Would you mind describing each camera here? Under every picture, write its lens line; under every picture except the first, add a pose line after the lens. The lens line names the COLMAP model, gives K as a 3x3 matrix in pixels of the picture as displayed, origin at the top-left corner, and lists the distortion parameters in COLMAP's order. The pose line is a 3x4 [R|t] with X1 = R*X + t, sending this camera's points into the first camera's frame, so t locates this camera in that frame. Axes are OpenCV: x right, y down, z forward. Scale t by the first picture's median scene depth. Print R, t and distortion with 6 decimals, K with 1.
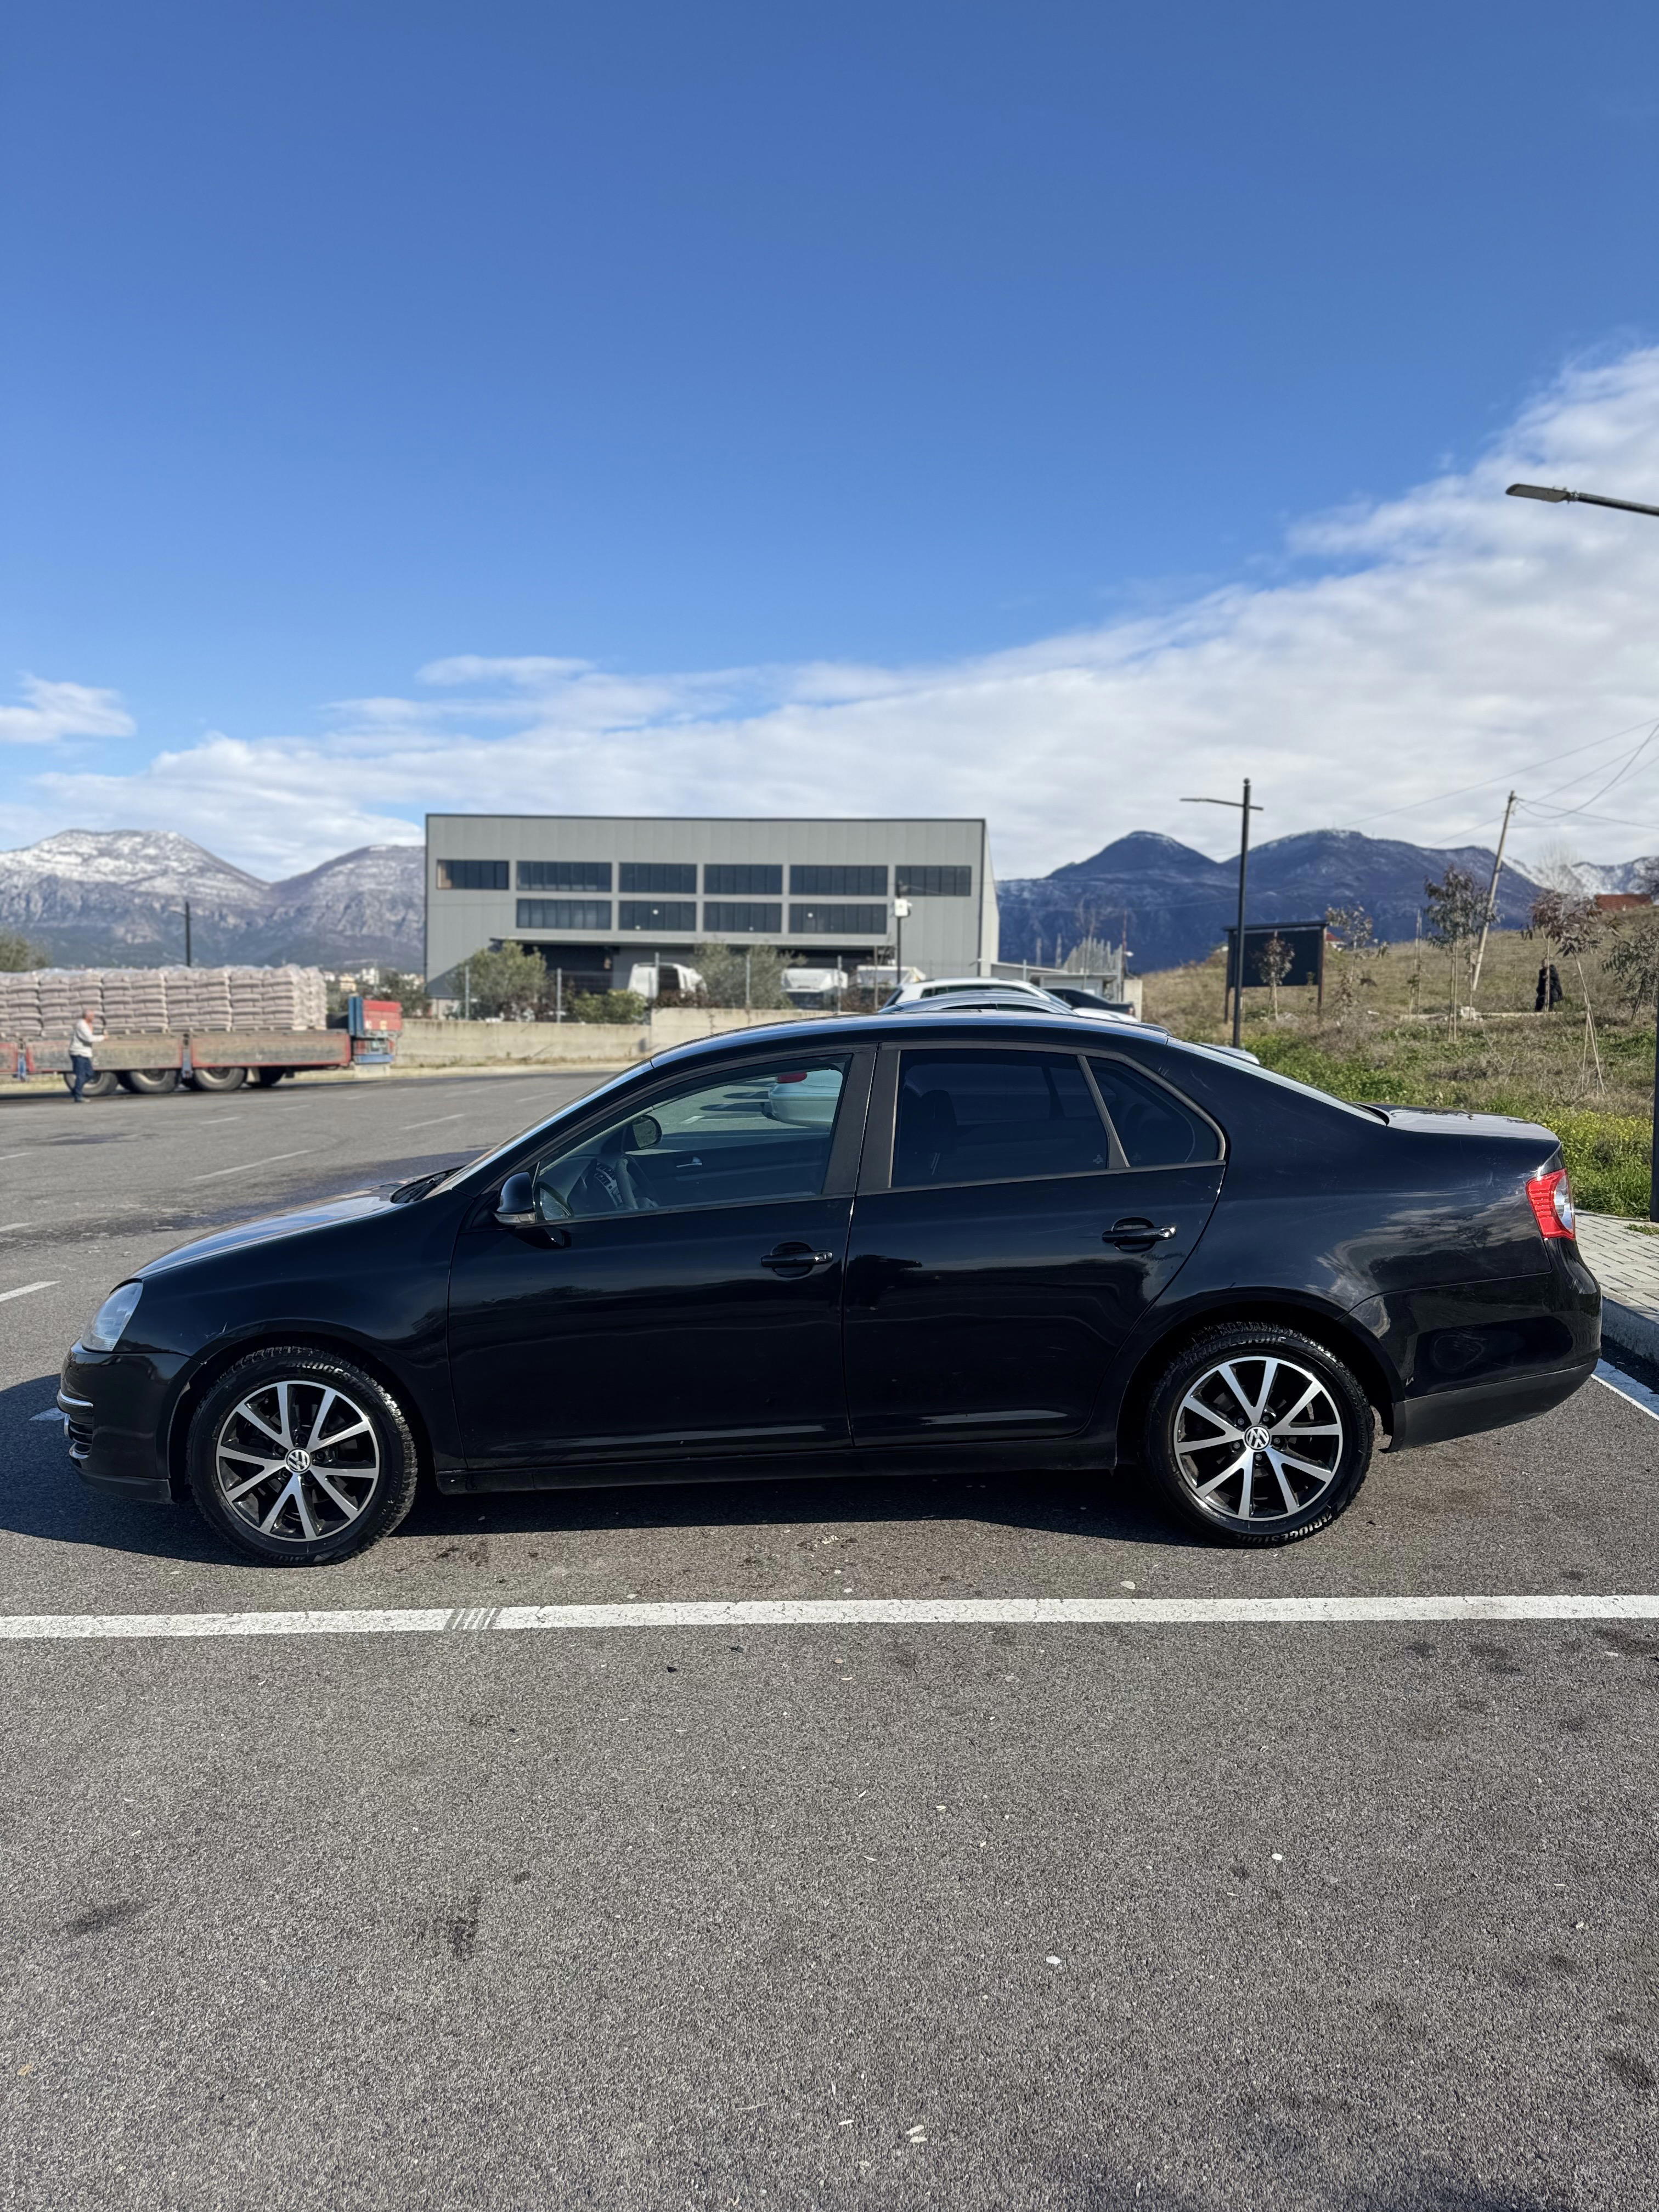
lens RADIAL K [[1573.5, 0, 829.5], [0, 1573.5, 1106.0], [0, 0, 1]] dist [0.002963, -0.002716]
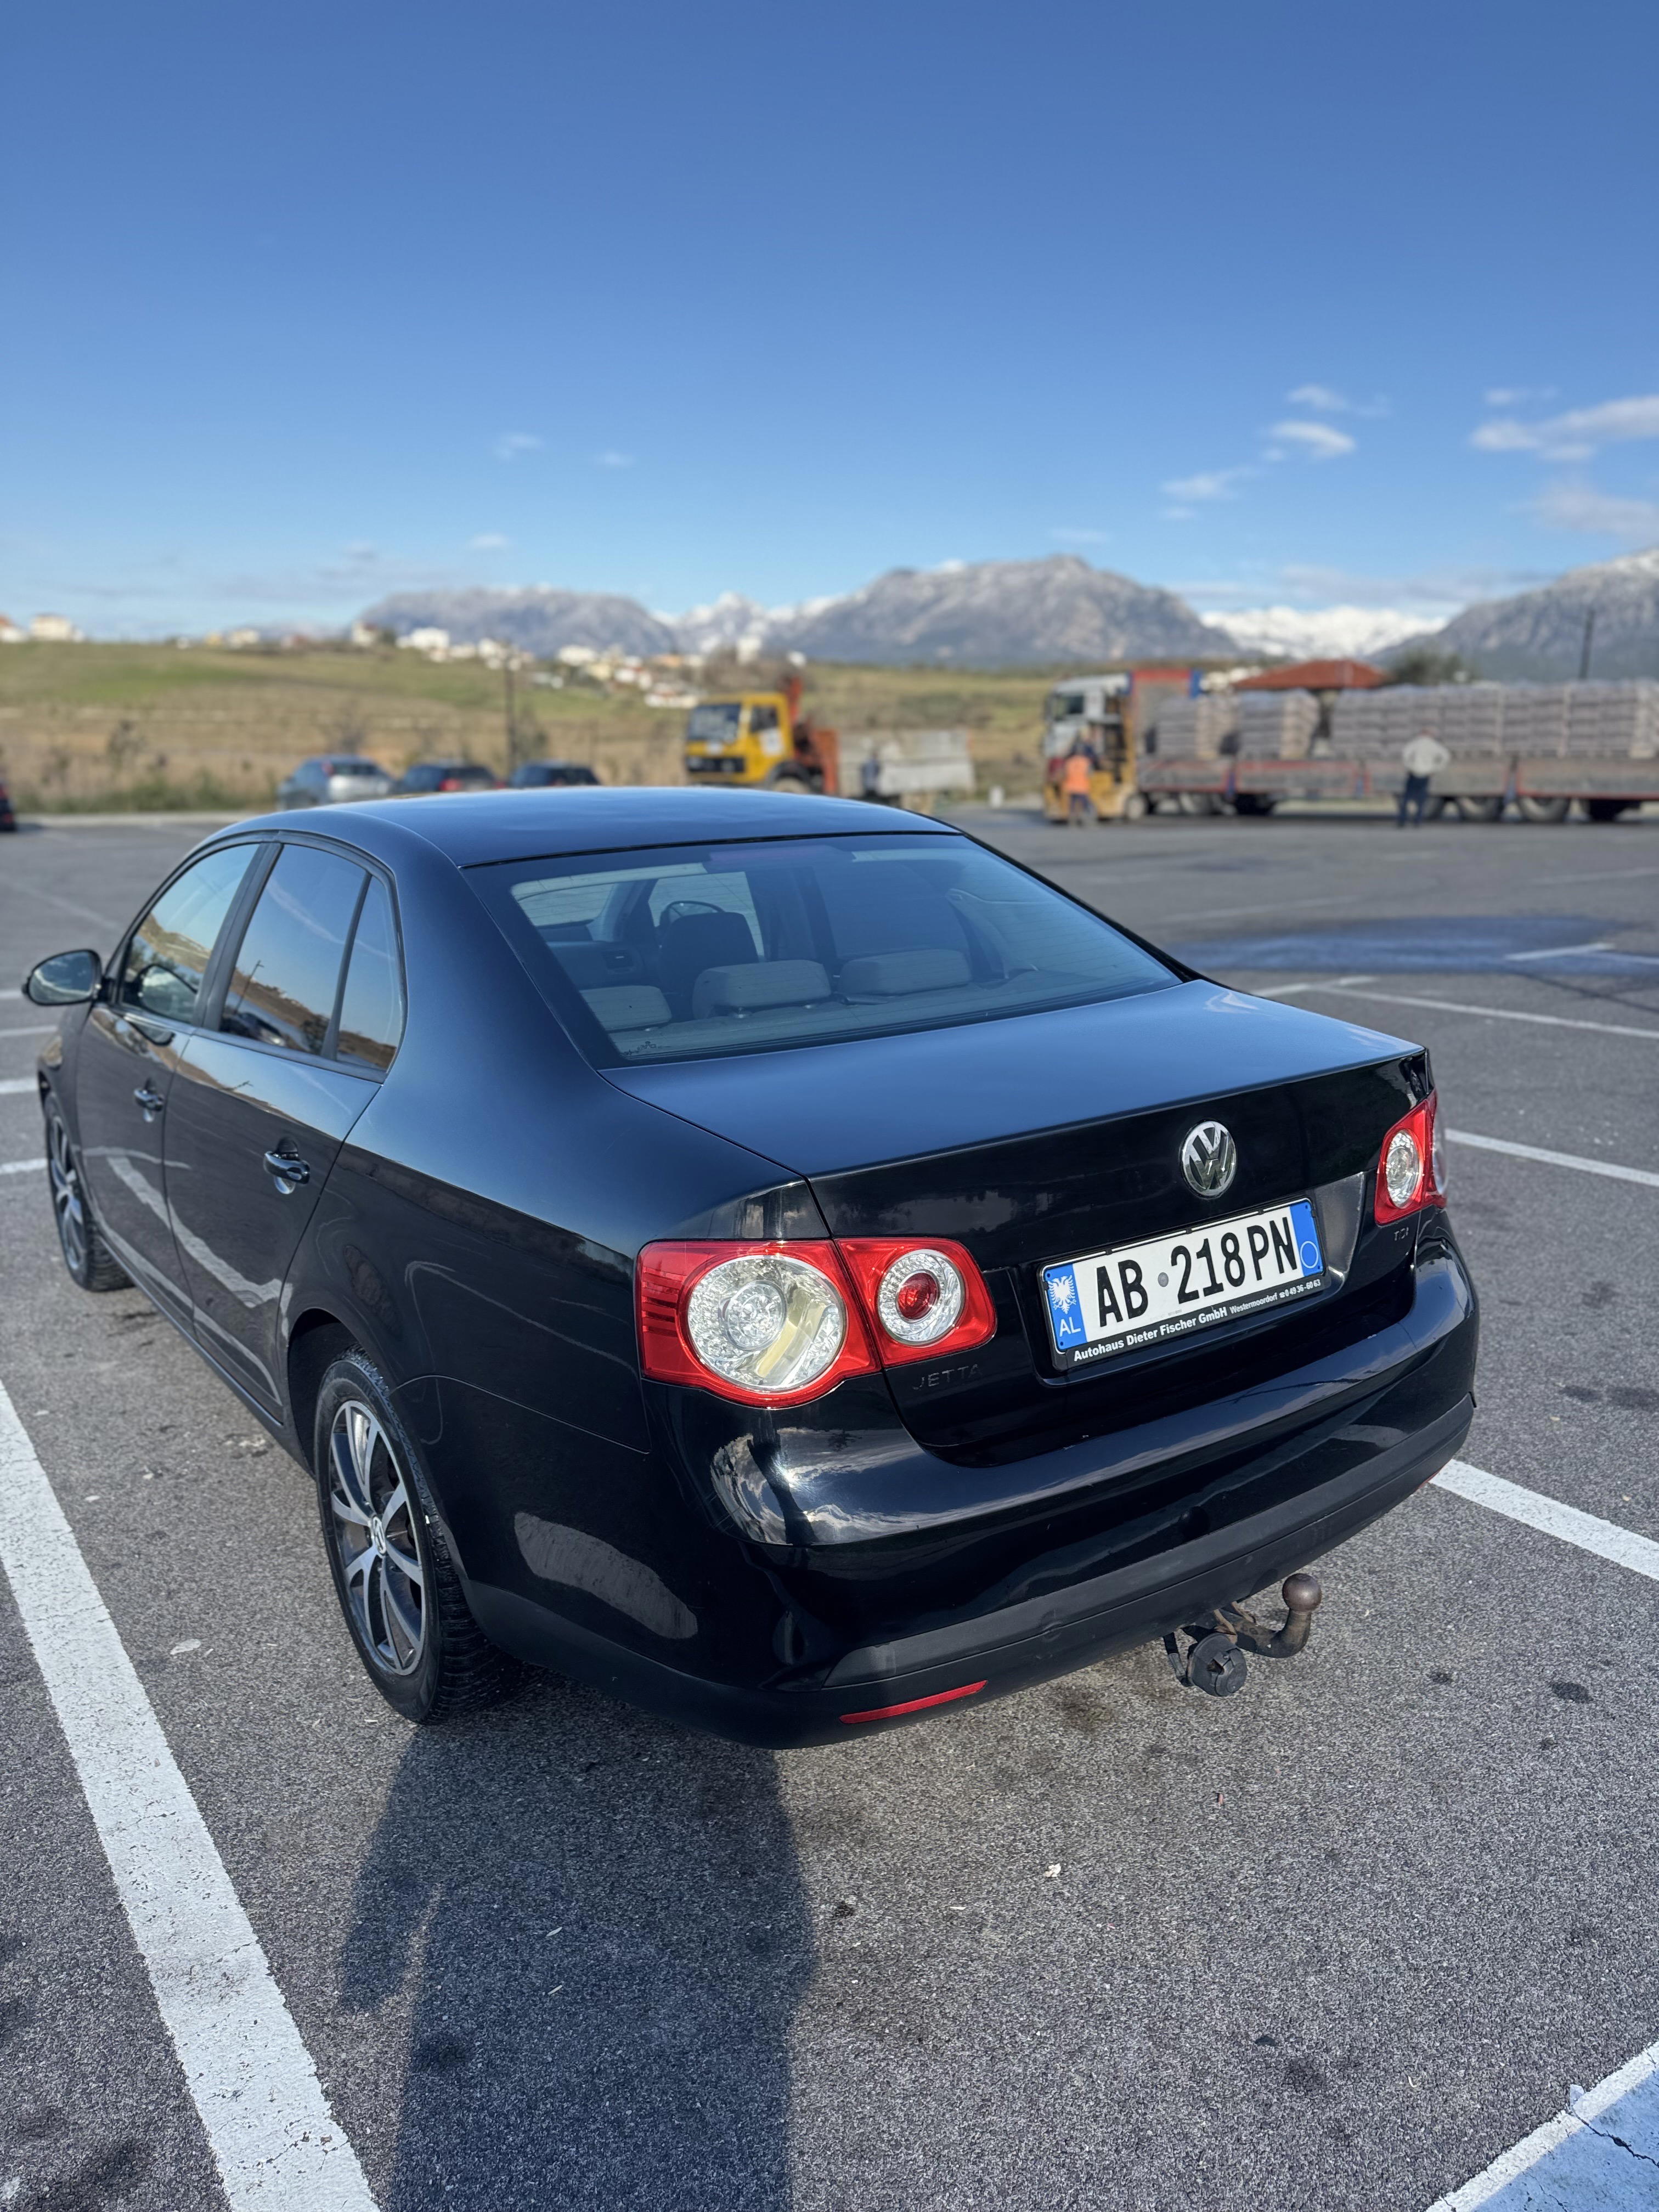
lens RADIAL K [[1573.5, 0, 829.5], [0, 1573.5, 1106.0], [0, 0, 1]] dist [0.002963, -0.002716]
pose [[0.599146, 0.195919, -0.776299, 0.109823], [-0.056083, 0.977486, 0.203409, -0.011192], [0.798673, -0.078334, 0.596644, 0.106384]]
